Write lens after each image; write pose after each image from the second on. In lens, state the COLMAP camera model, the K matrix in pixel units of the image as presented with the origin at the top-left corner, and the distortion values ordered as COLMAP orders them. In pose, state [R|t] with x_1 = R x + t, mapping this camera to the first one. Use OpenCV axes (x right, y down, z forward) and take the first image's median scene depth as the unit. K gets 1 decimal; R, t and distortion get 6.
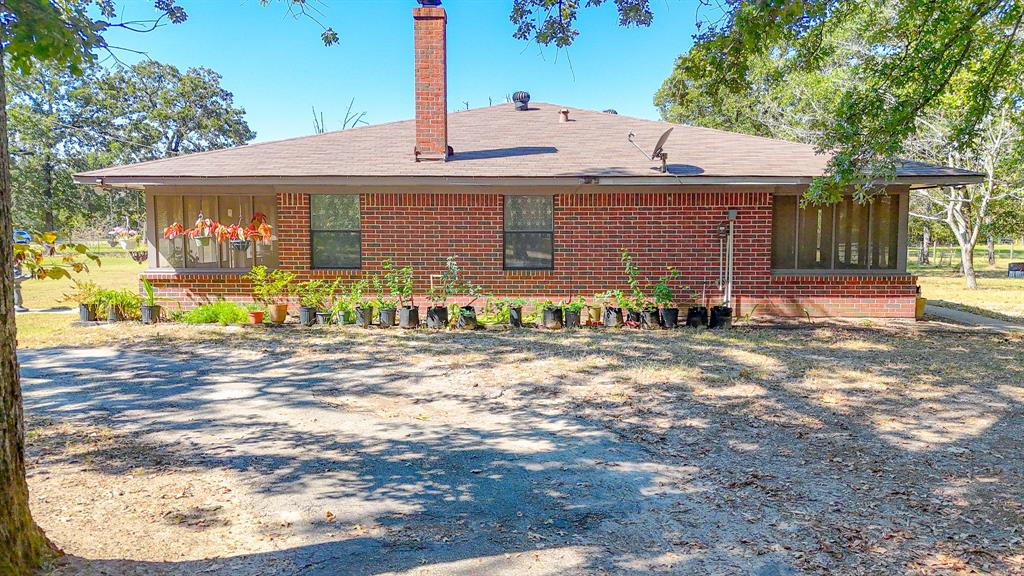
lens RADIAL K [[879.8, 0, 512.0], [0, 879.8, 288.0], [0, 0, 1]] dist [0.132268, -0.160083]
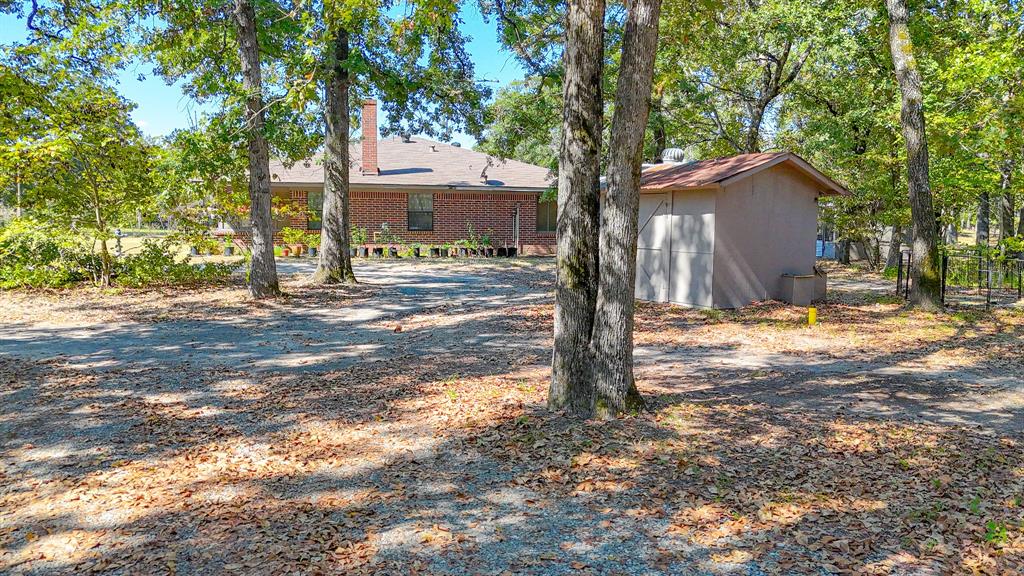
lens RADIAL K [[879.8, 0, 512.0], [0, 879.8, 288.0], [0, 0, 1]] dist [0.132268, -0.160083]
pose [[0.981632, -0.007925, 0.190617, -0.171206], [0.005245, 0.999880, 0.014560, 0.086429], [-0.190710, -0.013292, 0.981556, -1.080857]]
